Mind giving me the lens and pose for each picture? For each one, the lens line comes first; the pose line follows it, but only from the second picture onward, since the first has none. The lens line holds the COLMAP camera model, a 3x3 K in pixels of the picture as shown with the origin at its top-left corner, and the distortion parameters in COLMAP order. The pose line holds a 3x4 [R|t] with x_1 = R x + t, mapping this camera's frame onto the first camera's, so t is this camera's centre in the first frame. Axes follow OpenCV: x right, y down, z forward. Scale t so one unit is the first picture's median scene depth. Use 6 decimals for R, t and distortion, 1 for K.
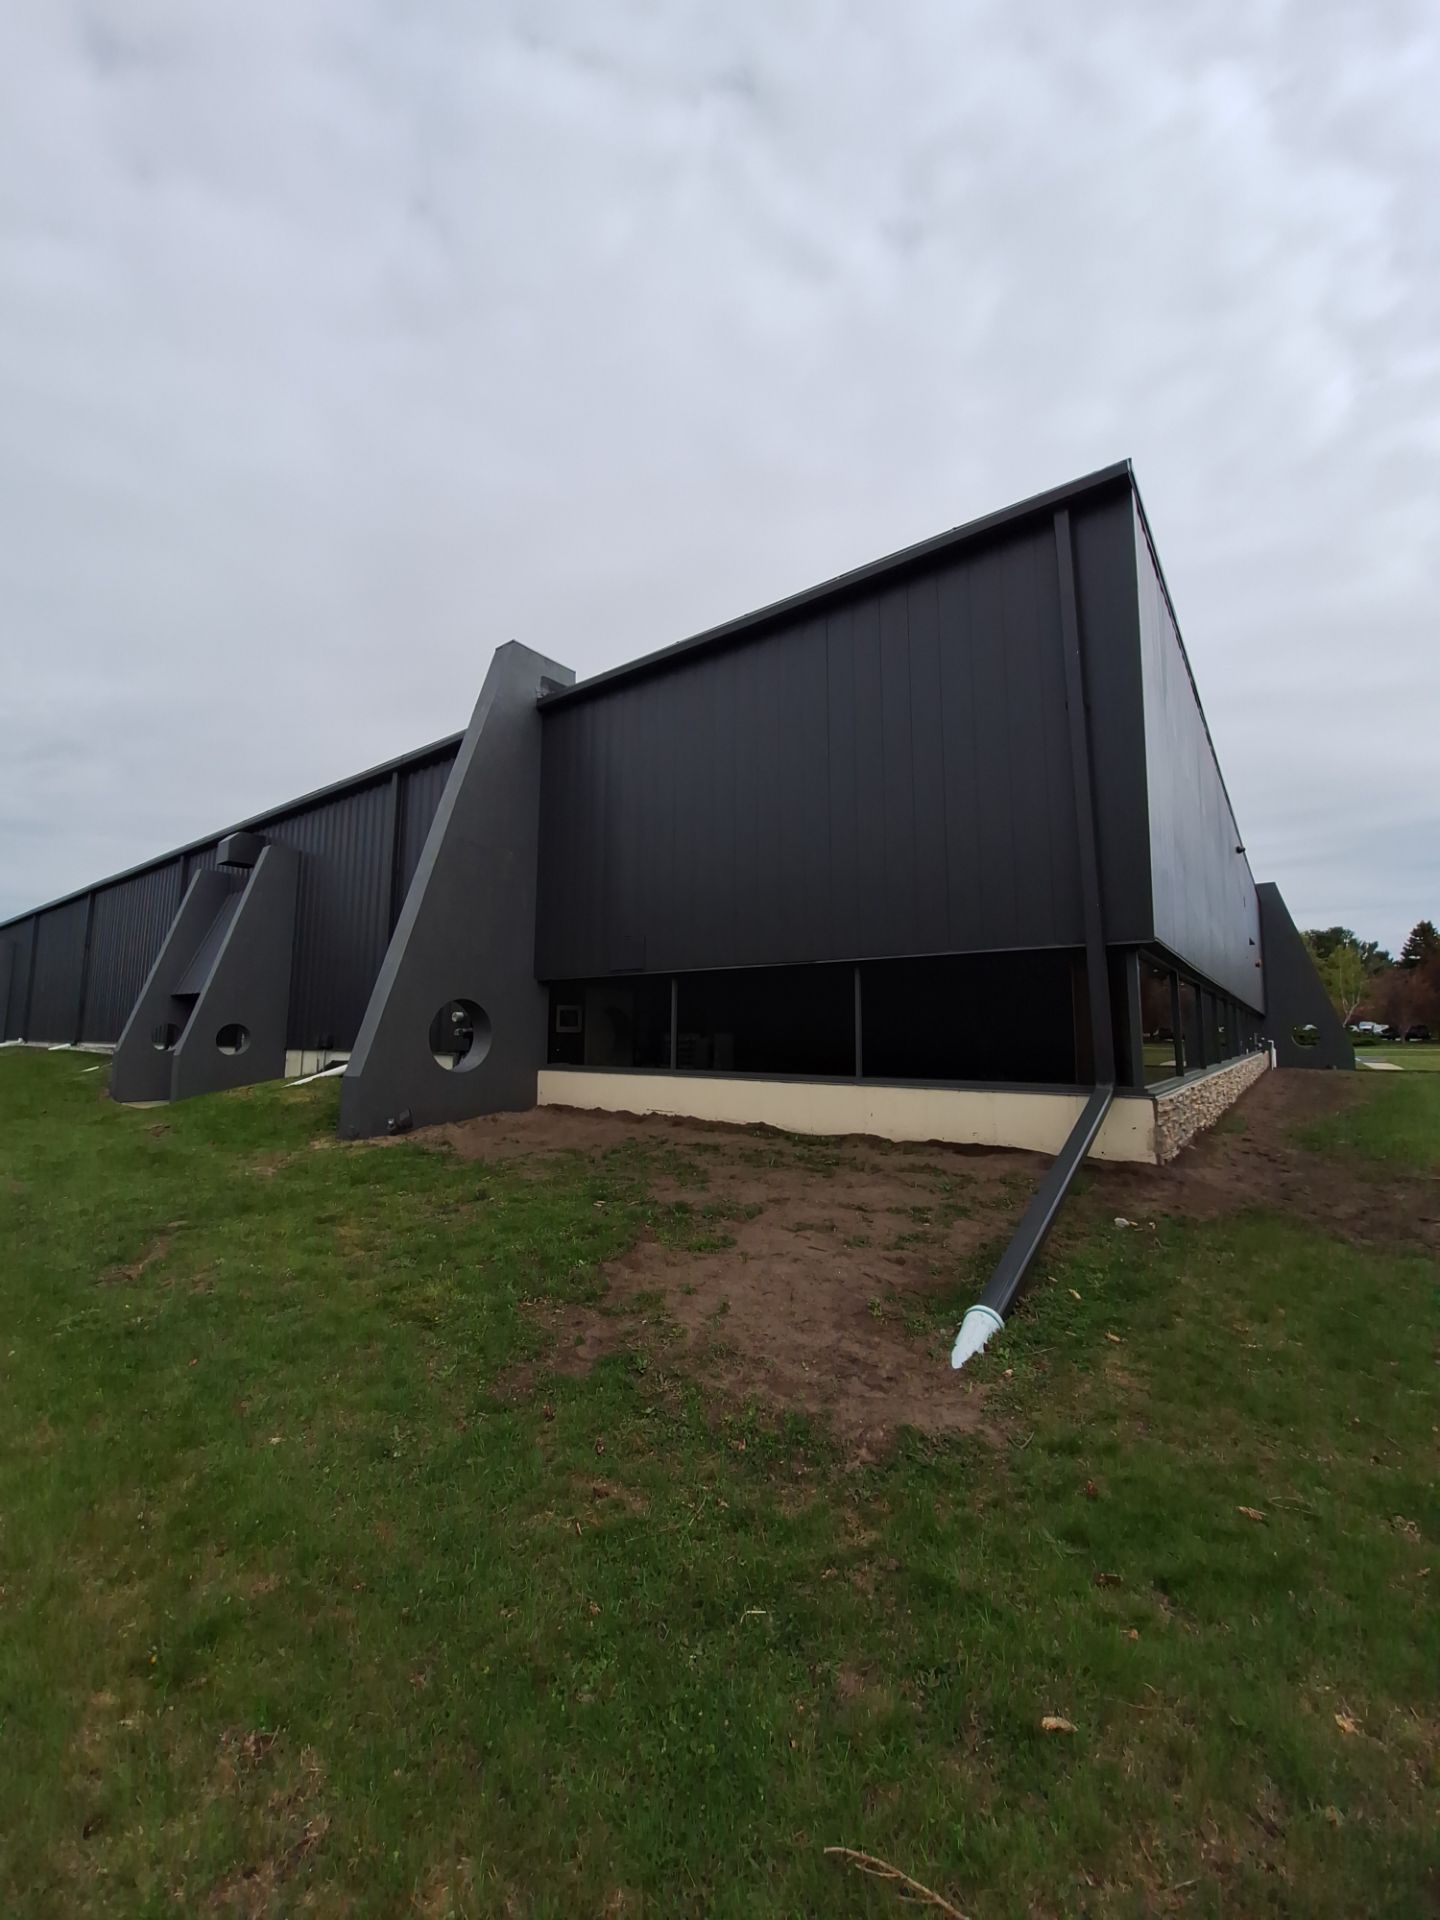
lens RADIAL K [[765.8, 0, 718.6], [0, 765.8, 980.7], [0, 0, 1]] dist [0.015315, 0.000292]
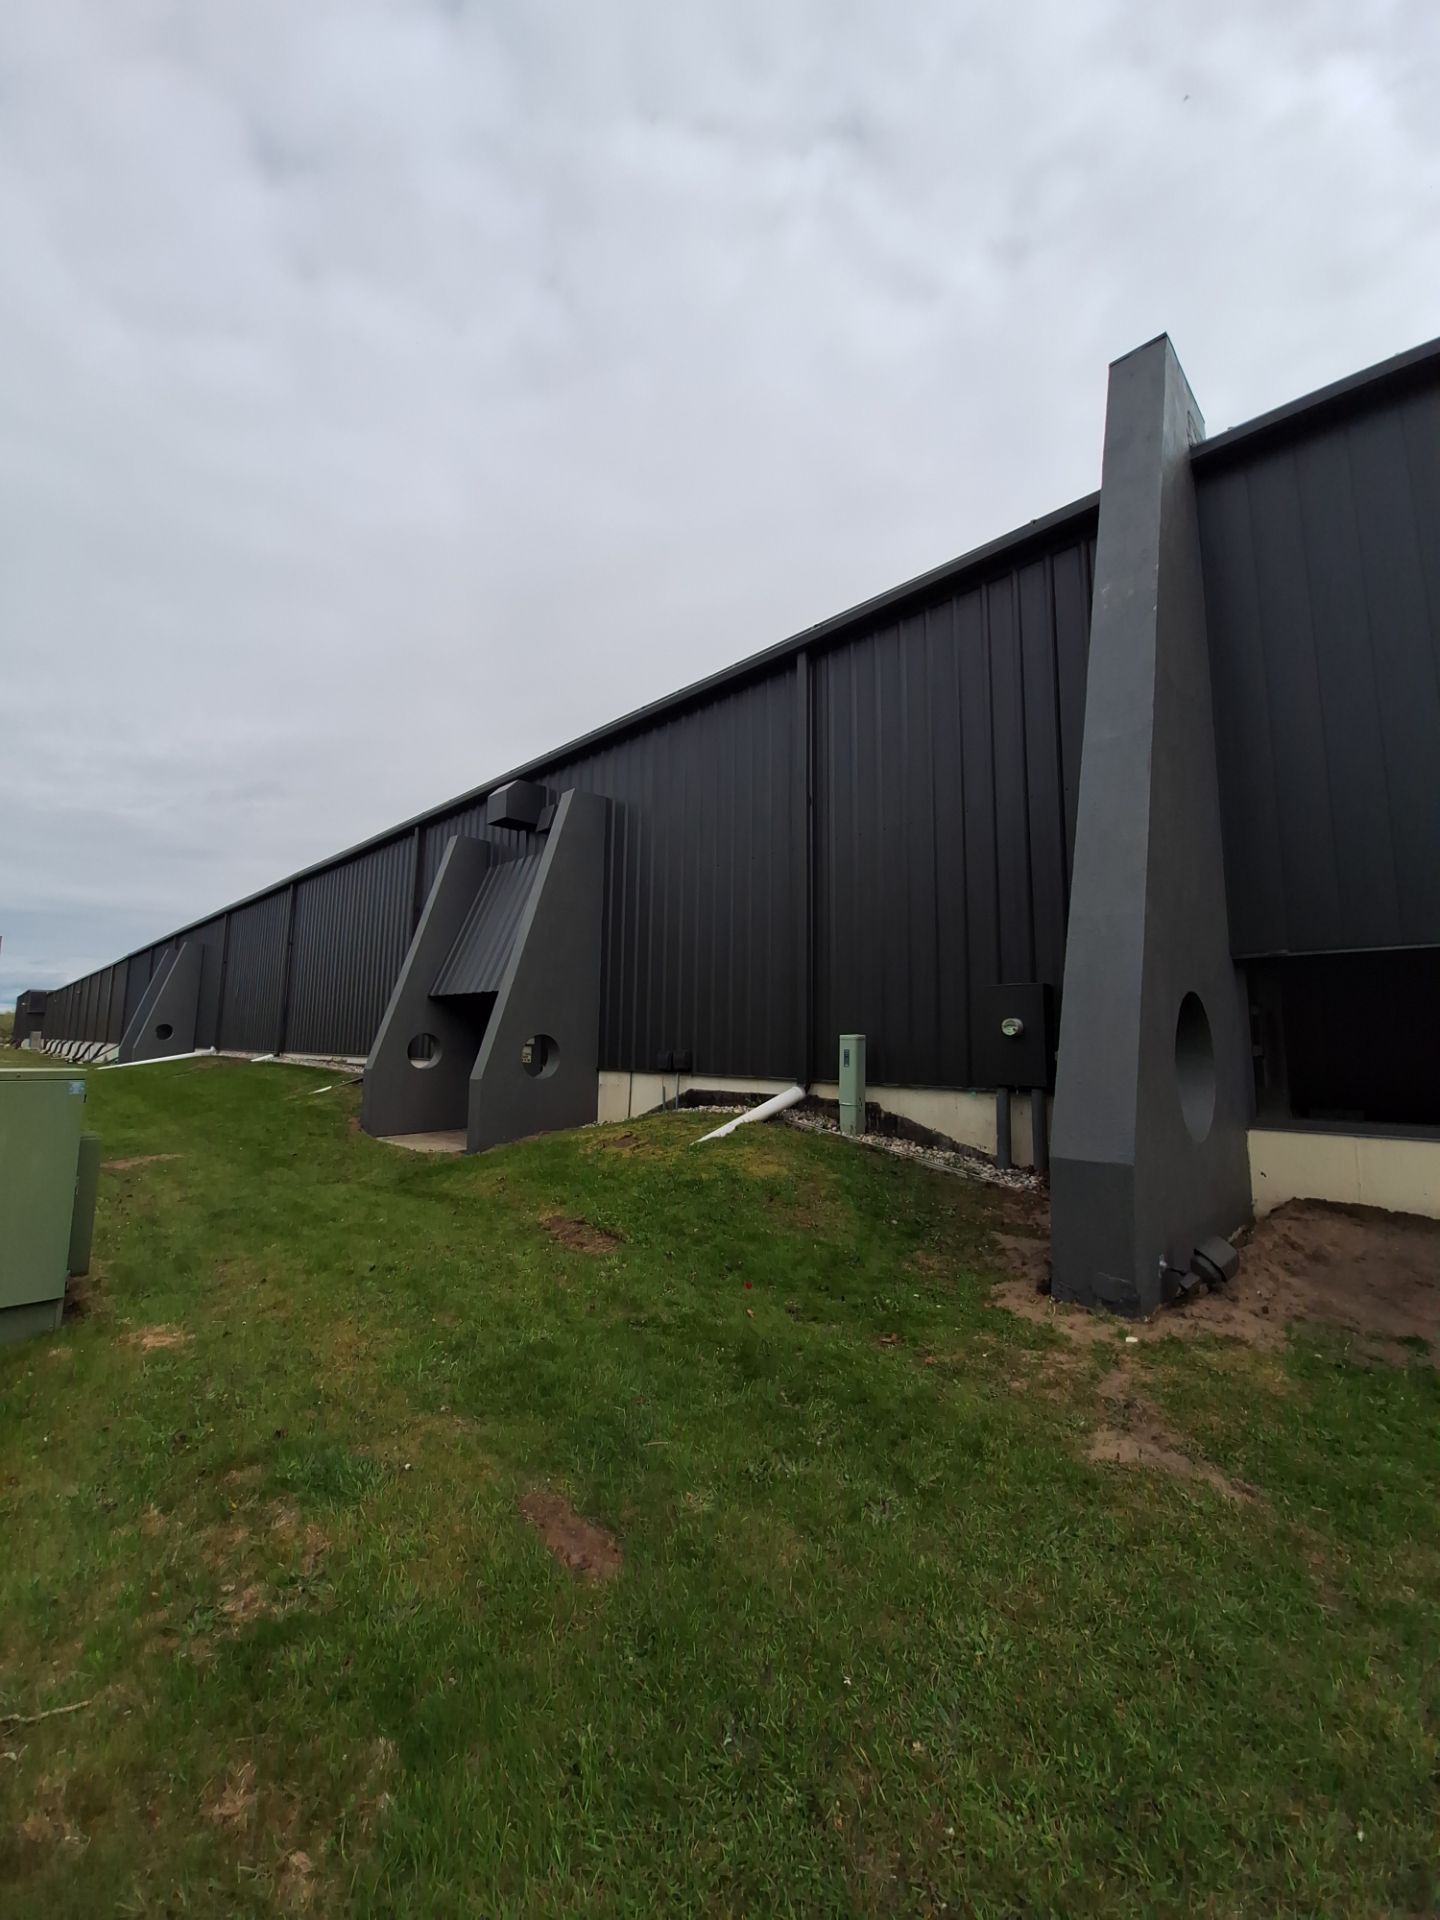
lens RADIAL K [[765.8, 0, 725.1], [0, 765.8, 953.0], [0, 0, 1]] dist [0.015315, 0.000292]
pose [[0.993138, -0.001708, -0.116937, -0.206253], [-0.004670, 0.998516, -0.054252, 0.011054], [0.116856, 0.054426, 0.991656, 0.175662]]
